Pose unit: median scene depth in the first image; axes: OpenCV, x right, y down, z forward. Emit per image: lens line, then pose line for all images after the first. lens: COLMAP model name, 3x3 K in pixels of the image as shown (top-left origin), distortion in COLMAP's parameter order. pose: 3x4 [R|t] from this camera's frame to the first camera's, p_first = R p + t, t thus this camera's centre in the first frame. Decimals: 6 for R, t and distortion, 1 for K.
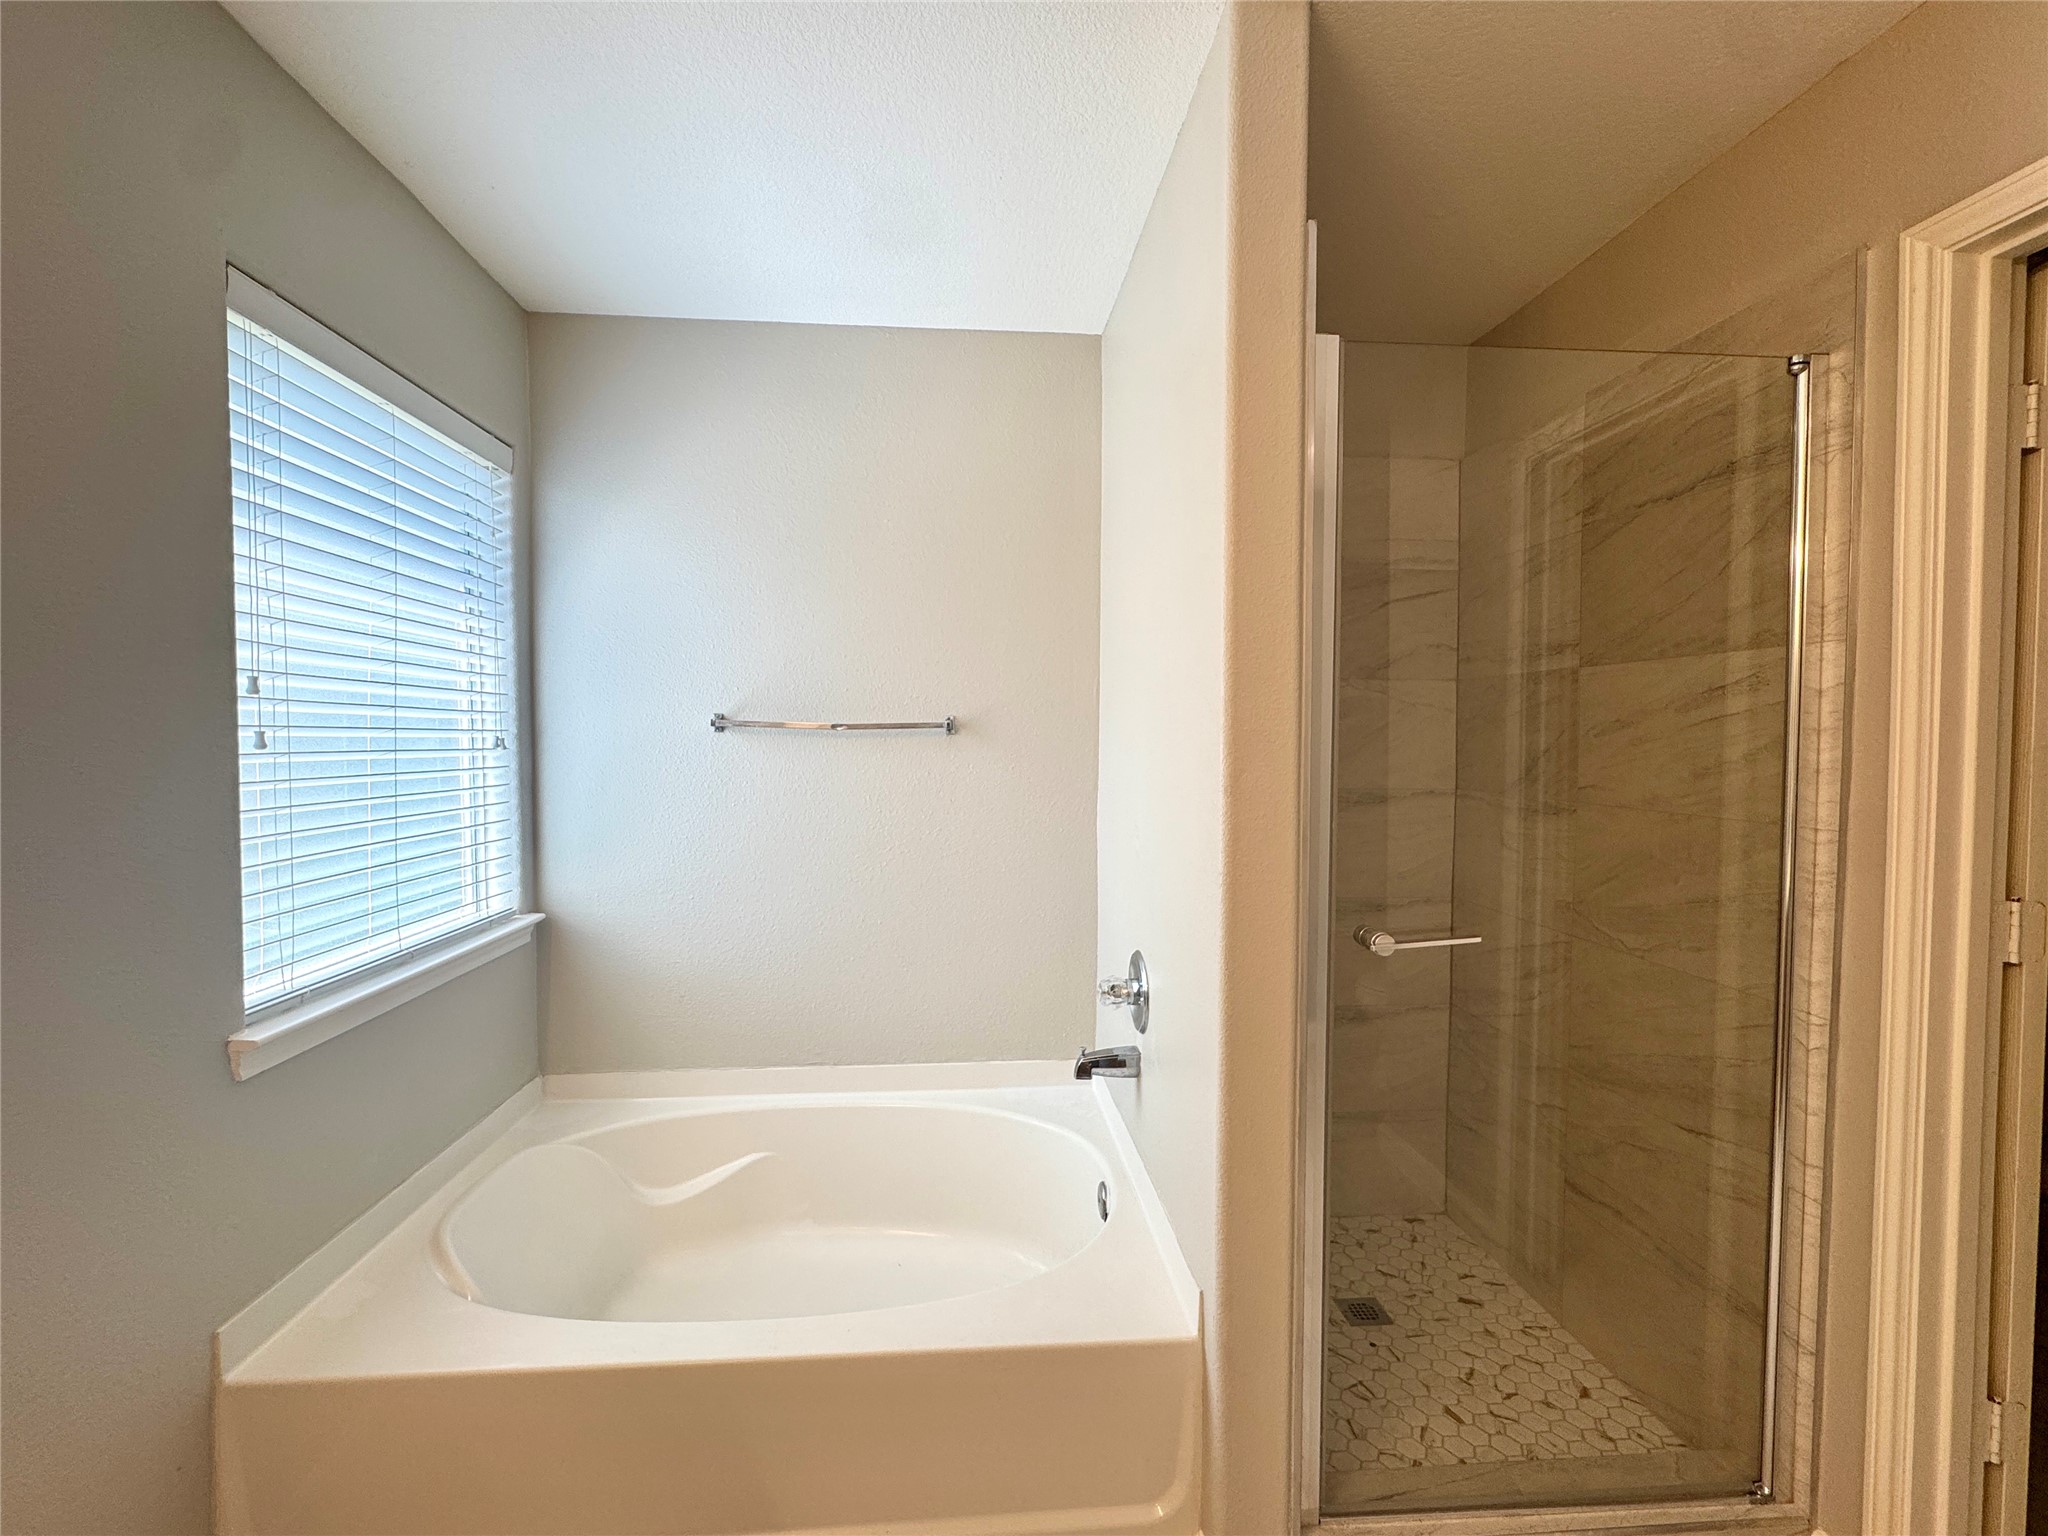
lens RADIAL K [[894.4, 0, 1020.6], [0, 894.4, 768.3], [0, 0, 1]] dist [-0.001051, 0.000448]
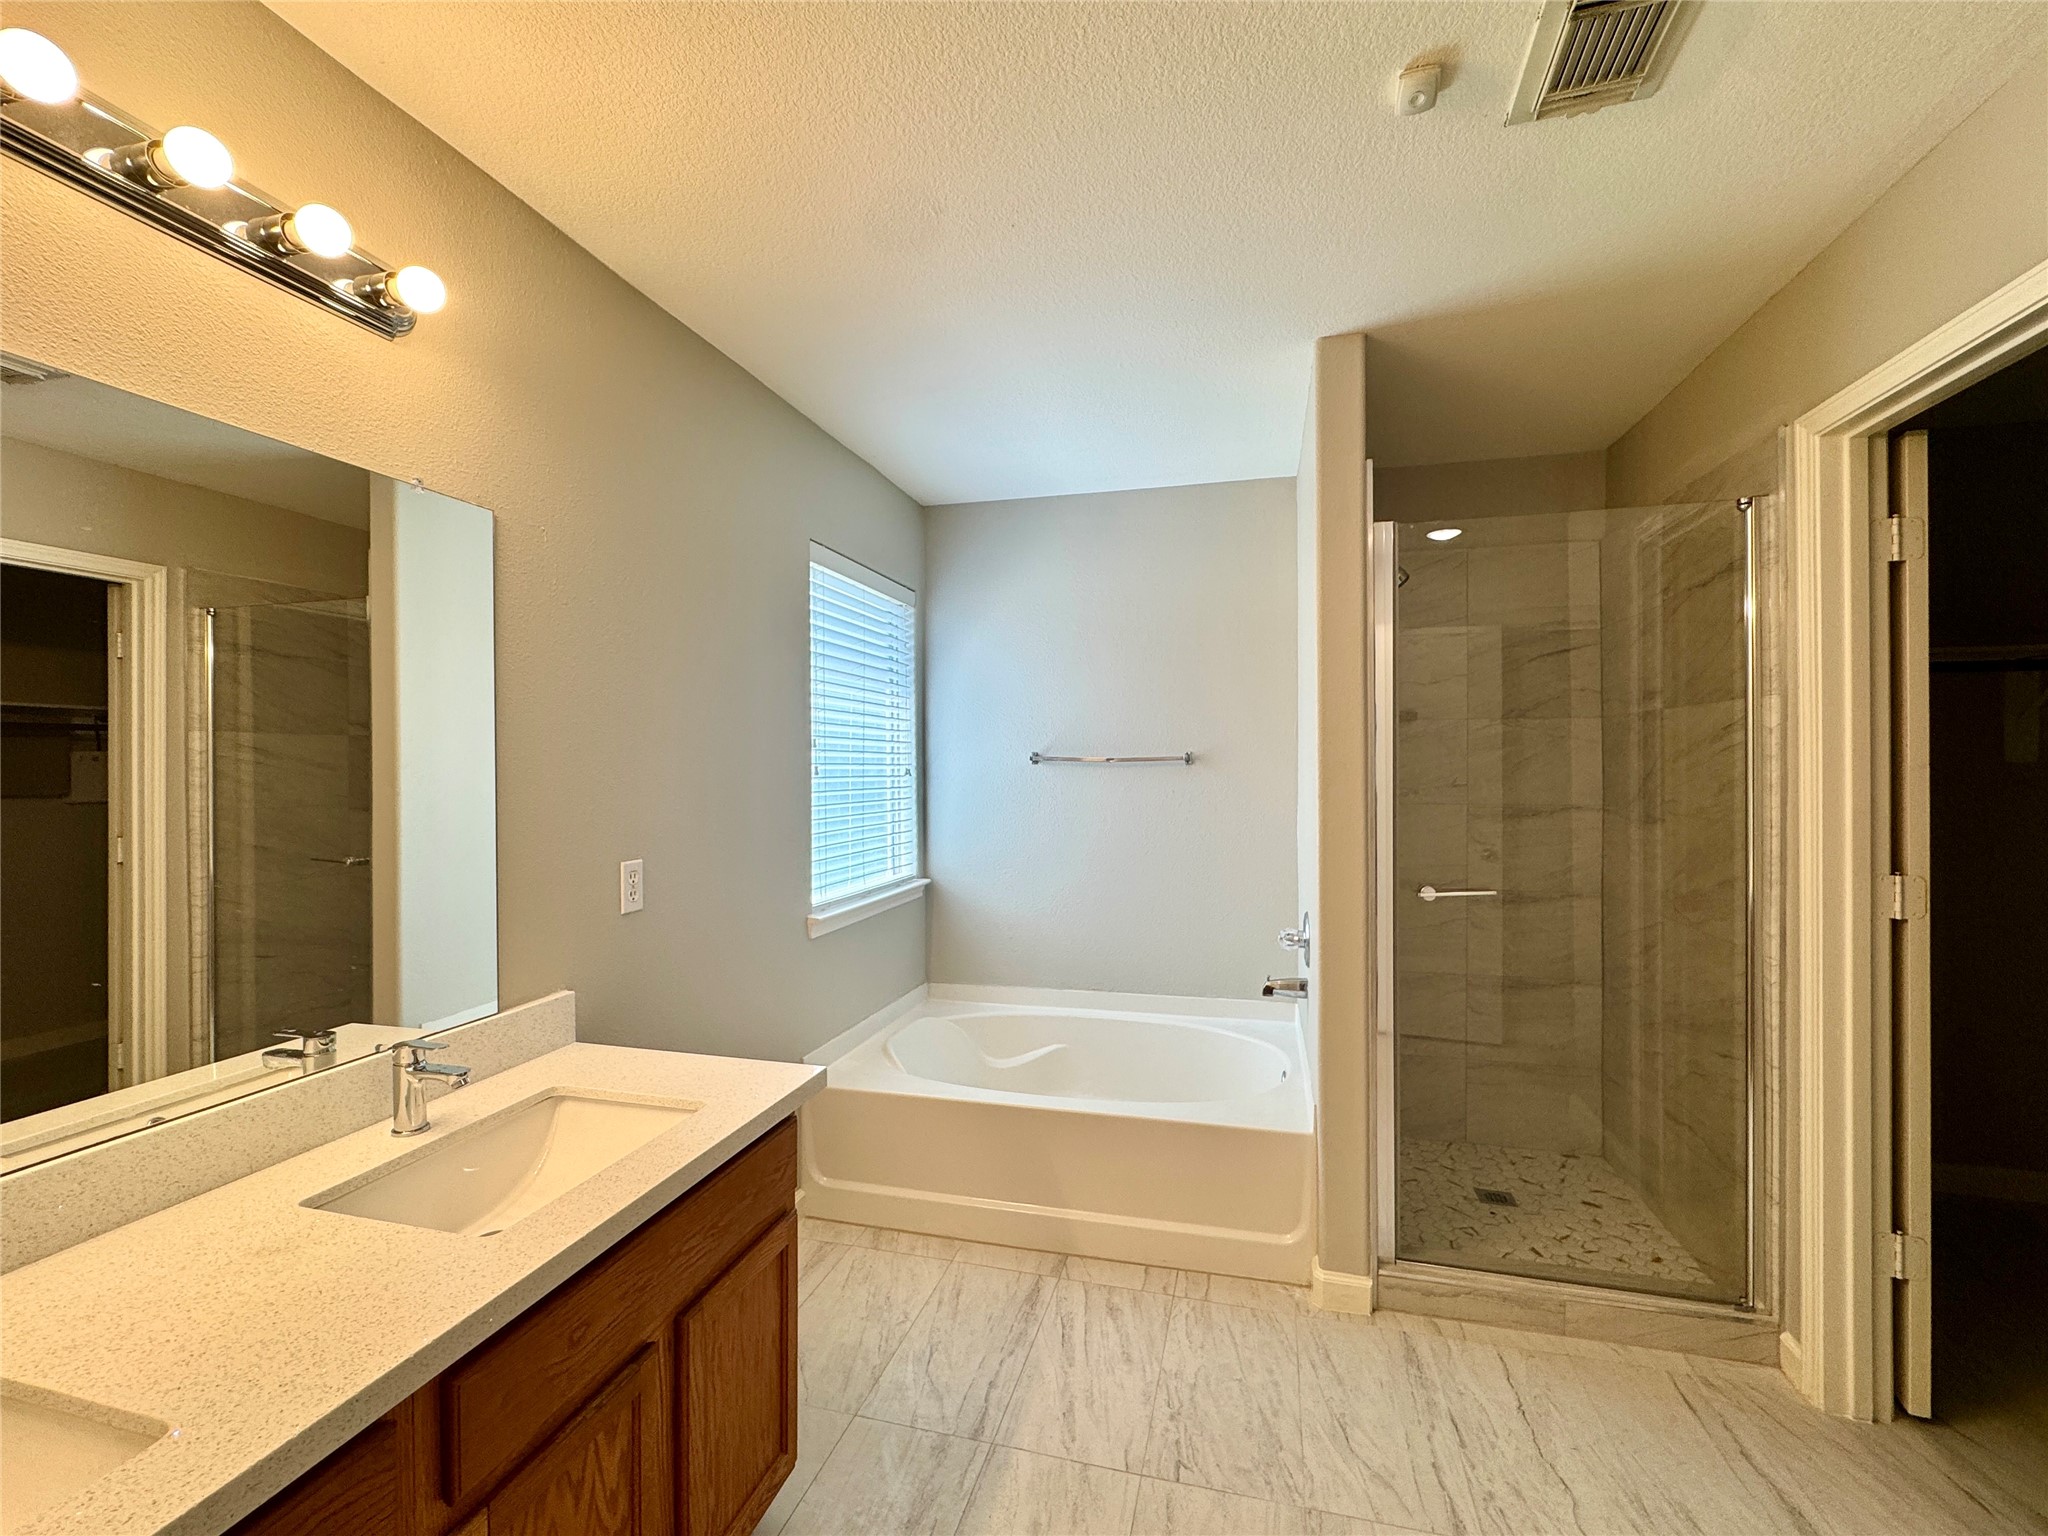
lens RADIAL K [[894.4, 0, 1020.6], [0, 894.4, 768.3], [0, 0, 1]] dist [-0.001051, 0.000448]
pose [[0.943301, -0.007626, -0.331850, 0.162647], [-0.003279, 0.999473, -0.032290, 0.017571], [0.331922, 0.031547, 0.942779, -0.496196]]
